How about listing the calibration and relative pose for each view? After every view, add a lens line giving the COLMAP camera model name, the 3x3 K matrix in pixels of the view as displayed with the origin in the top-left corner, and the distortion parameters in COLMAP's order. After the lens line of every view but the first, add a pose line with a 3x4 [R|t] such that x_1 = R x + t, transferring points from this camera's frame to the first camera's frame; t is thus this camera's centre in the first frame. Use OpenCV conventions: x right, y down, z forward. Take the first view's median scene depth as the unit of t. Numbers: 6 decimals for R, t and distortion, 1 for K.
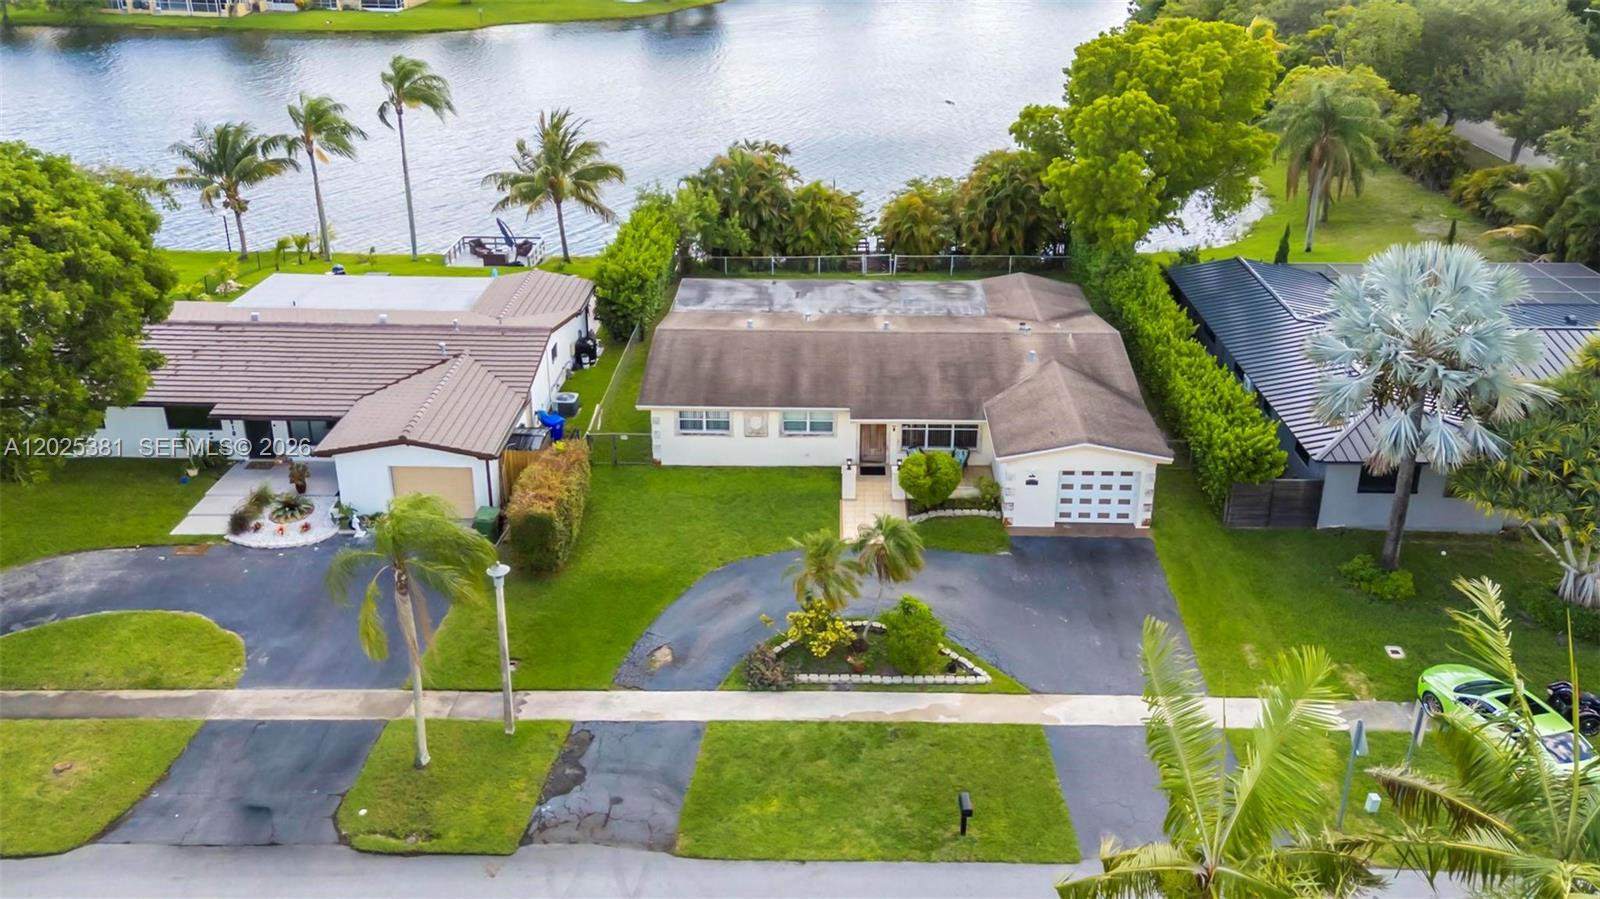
lens RADIAL K [[1213.8, 0, 839.0], [0, 1213.8, 310.6], [0, 0, 1]] dist [0.070514, 0.007646]
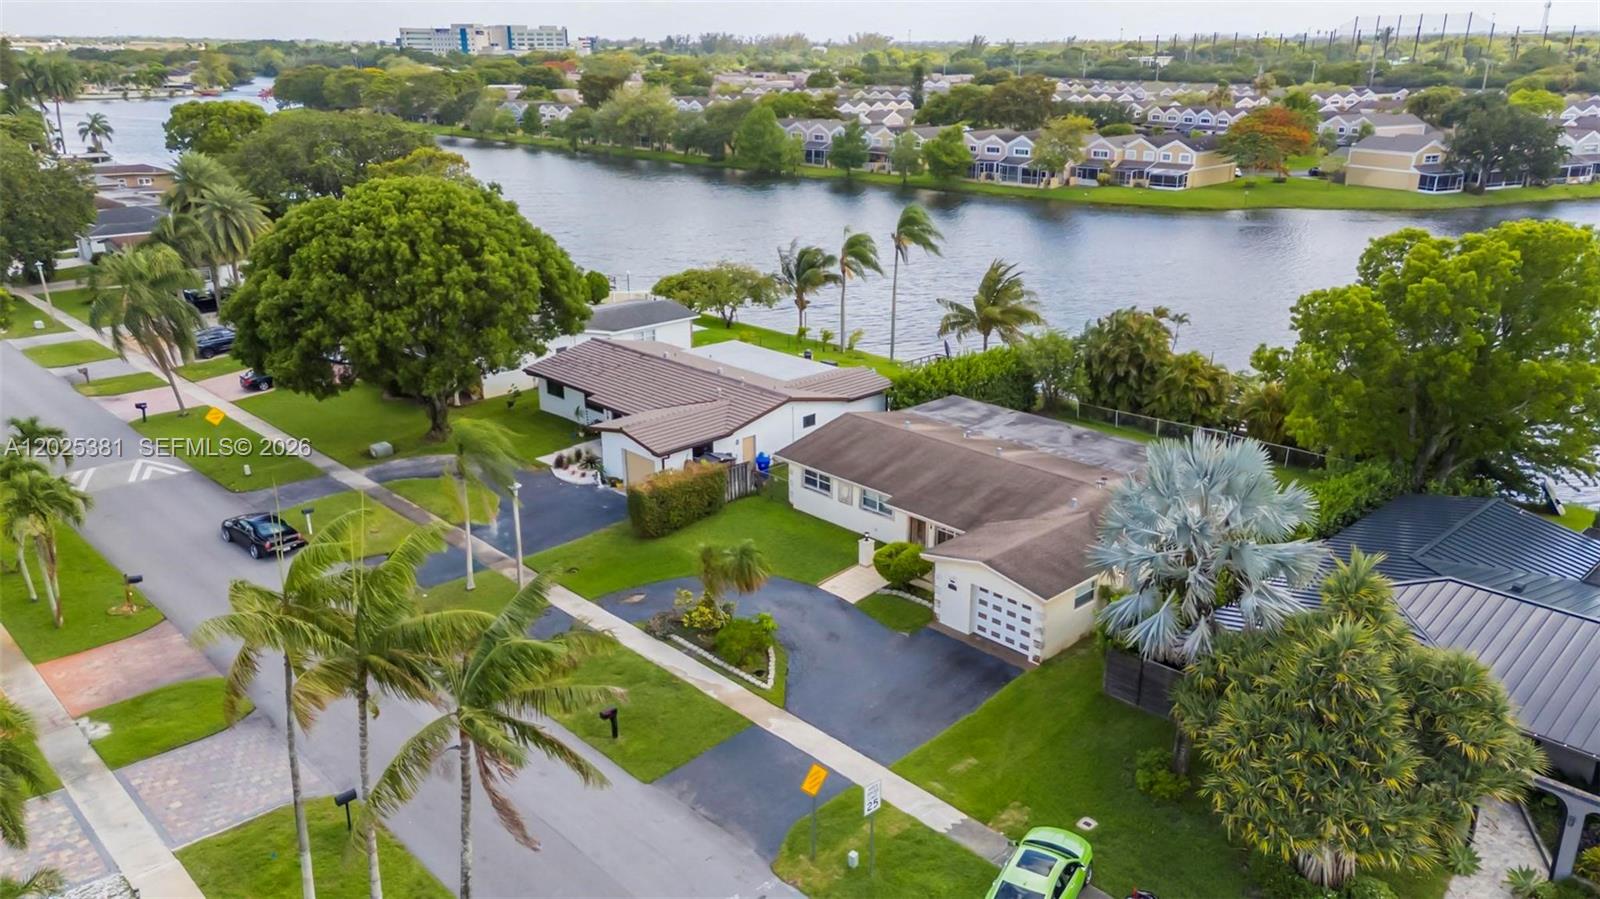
lens RADIAL K [[1168.0, 0, 793.8], [0, 1168.0, 452.0], [0, 0, 1]] dist [0.066278, 0.001538]
pose [[0.688401, 0.221667, -0.690628, 0.709588], [-0.241473, 0.967882, 0.069962, -0.018744], [0.683955, 0.118606, 0.719818, 0.094510]]
